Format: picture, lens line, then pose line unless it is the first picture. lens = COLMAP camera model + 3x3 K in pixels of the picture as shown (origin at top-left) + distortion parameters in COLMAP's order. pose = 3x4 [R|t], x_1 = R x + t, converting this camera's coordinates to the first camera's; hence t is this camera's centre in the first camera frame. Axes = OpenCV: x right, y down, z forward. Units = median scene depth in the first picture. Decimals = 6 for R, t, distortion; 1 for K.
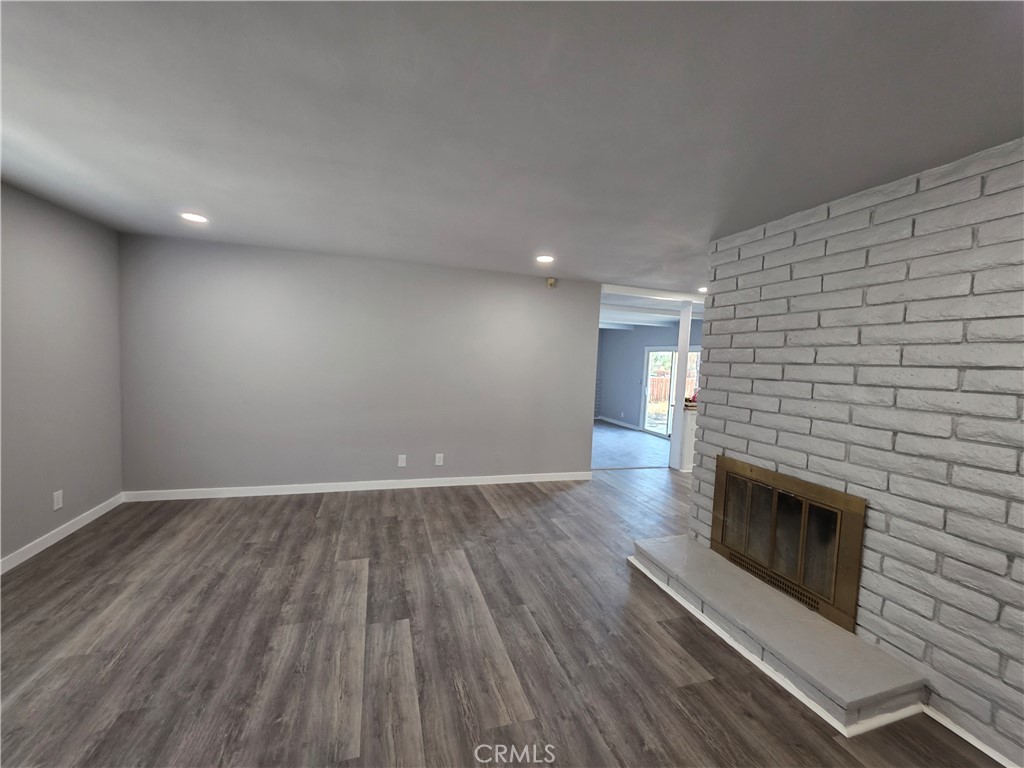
lens RADIAL K [[414.7, 0, 511.5], [0, 414.7, 387.3], [0, 0, 1]] dist [-0.000253, 0.000137]
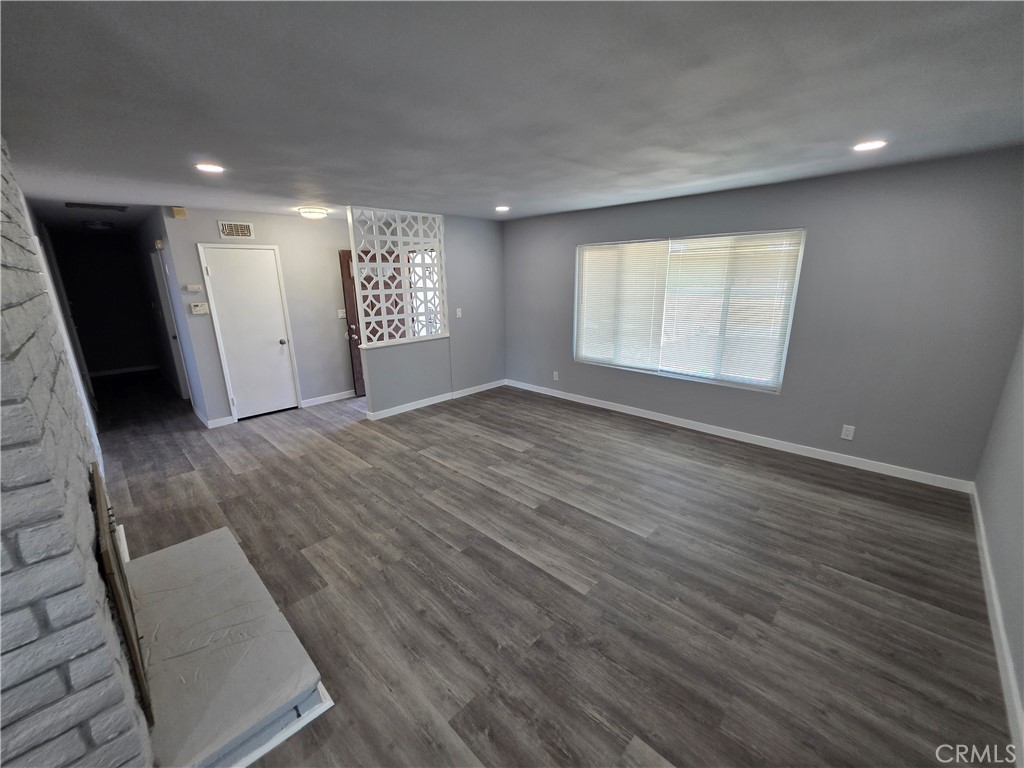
lens RADIAL K [[413.1, 0, 508.9], [0, 413.1, 386.7], [0, 0, 1]] dist [-0.000018, -0.000169]
pose [[-0.884636, 0.092463, -0.457022, 0.355199], [-0.055086, 0.952554, 0.299344, -0.184429], [0.463017, 0.289986, -0.837570, 1.781369]]
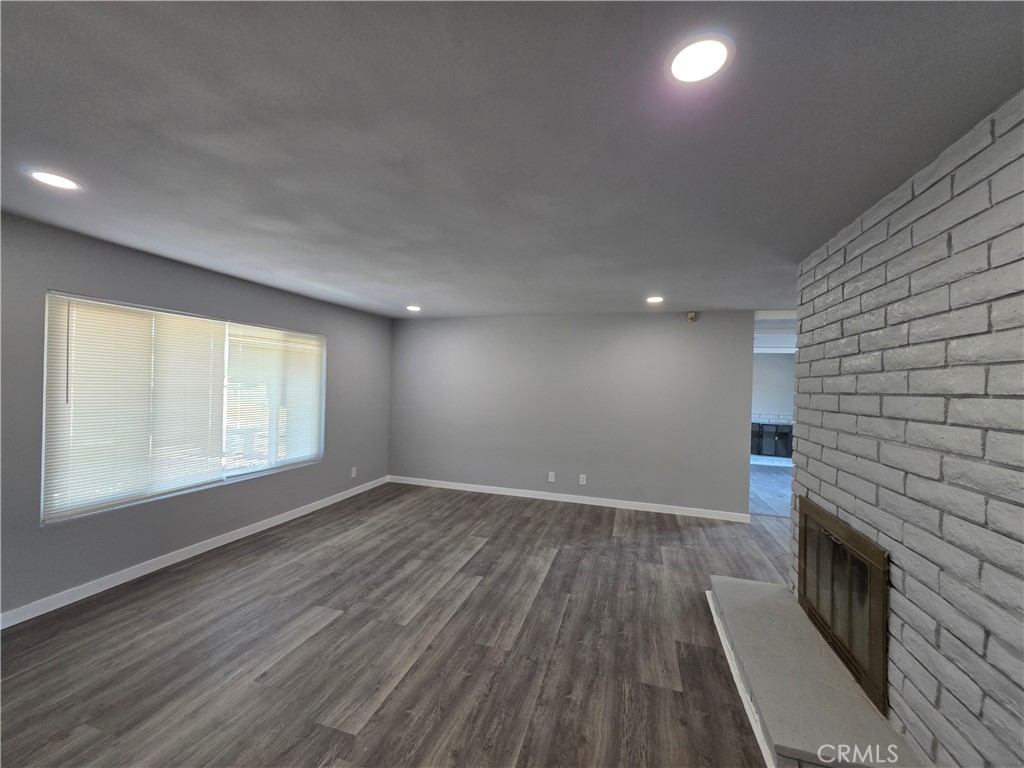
lens RADIAL K [[414.7, 0, 511.5], [0, 414.7, 387.3], [0, 0, 1]] dist [-0.000253, 0.000137]
pose [[0.822871, -0.015459, -0.568018, 0.581294], [-0.031725, 0.996821, -0.073088, 0.017043], [0.567342, 0.078162, 0.819764, -0.132791]]
